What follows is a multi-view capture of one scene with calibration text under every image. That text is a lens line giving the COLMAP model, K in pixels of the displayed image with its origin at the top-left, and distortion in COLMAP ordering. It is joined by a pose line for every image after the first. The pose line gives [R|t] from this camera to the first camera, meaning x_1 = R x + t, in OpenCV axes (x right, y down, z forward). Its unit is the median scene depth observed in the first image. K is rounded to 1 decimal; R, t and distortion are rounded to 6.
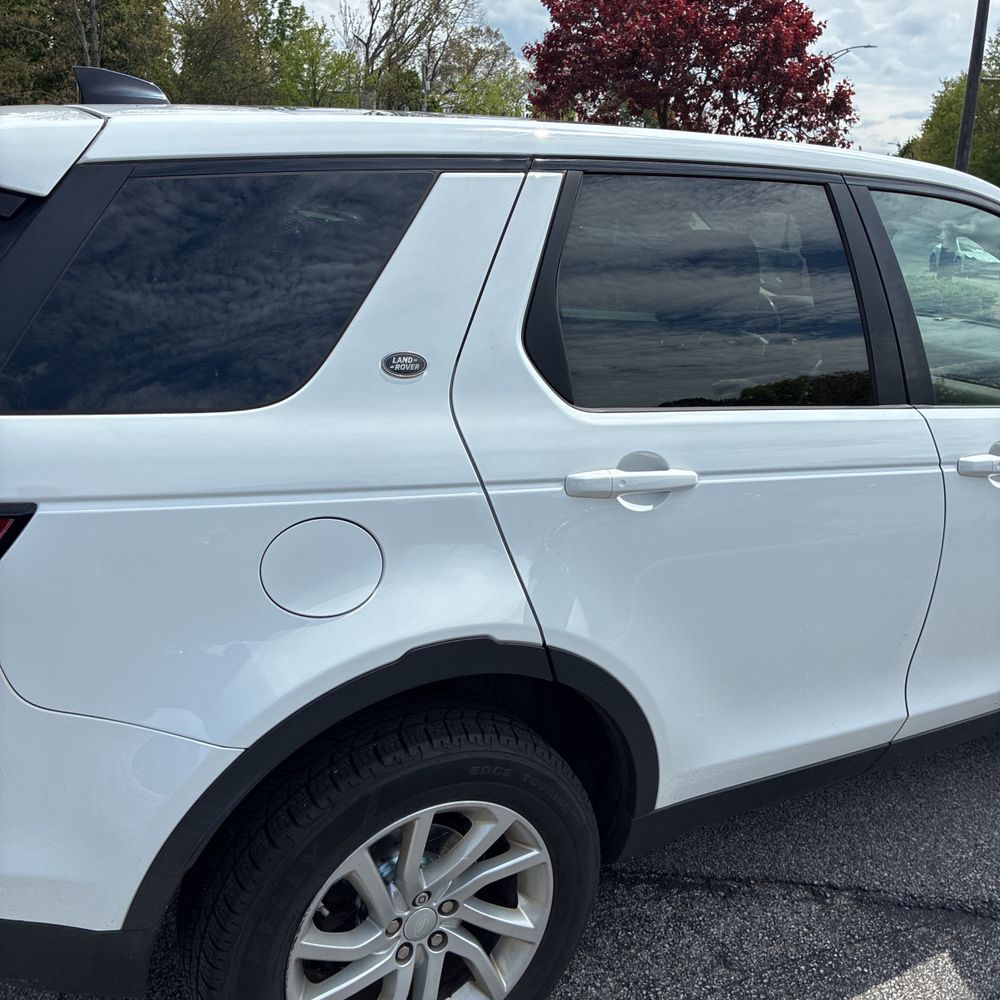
lens RADIAL K [[1013.4, 0, 496.6], [0, 1013.4, 496.3], [0, 0, 1]] dist [0.017595, 0.000000]
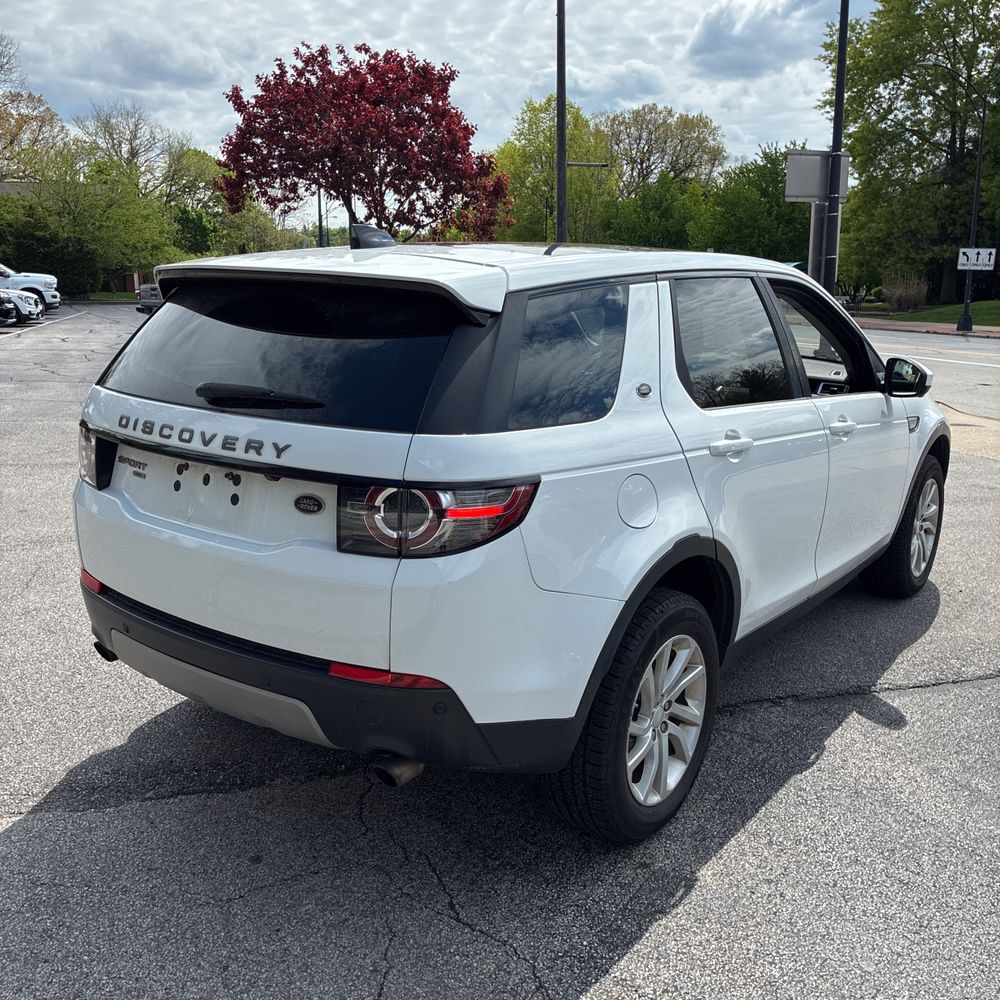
lens RADIAL K [[1013.4, 0, 503.3], [0, 1013.4, 499.4], [0, 0, 1]] dist [0.017595, 0.000000]
pose [[0.916322, -0.124600, 0.380565, -0.951343], [0.145597, 0.988982, -0.026766, 0.069840], [-0.373036, 0.079935, 0.924367, -0.526176]]
